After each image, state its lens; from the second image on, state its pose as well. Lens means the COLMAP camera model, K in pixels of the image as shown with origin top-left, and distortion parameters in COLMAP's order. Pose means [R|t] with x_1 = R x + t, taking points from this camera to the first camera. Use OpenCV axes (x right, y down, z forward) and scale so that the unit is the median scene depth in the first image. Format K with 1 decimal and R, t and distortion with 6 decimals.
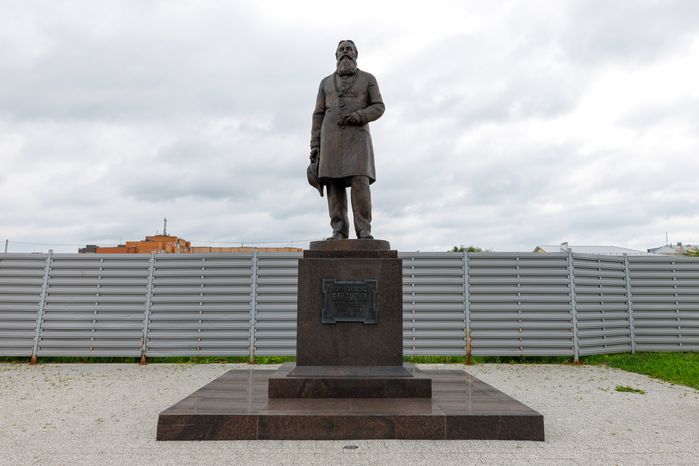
lens RADIAL K [[434.2, 0, 349.5], [0, 434.2, 233.0], [0, 0, 1]] dist [-0.001316, -0.000229]
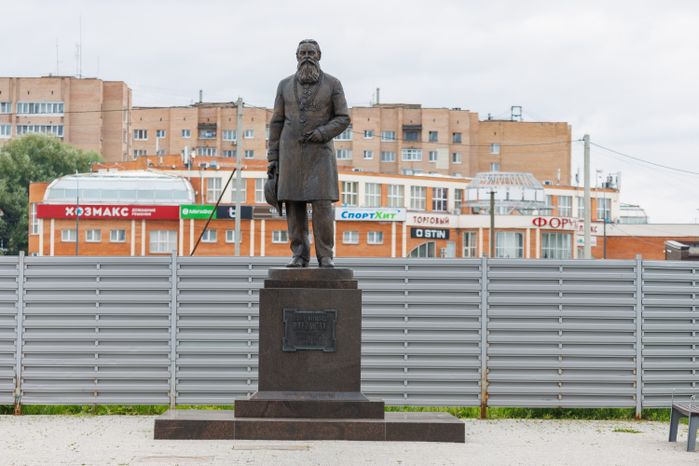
lens RADIAL K [[2709.5, 0, 349.5], [0, 2709.5, 233.0], [0, 0, 1]] dist [0.063820, -0.664661]
pose [[0.999975, 0.006901, 0.001665, 0.072711], [-0.007056, 0.991912, 0.126733, -0.778951], [-0.000777, -0.126742, 0.991935, -4.698771]]
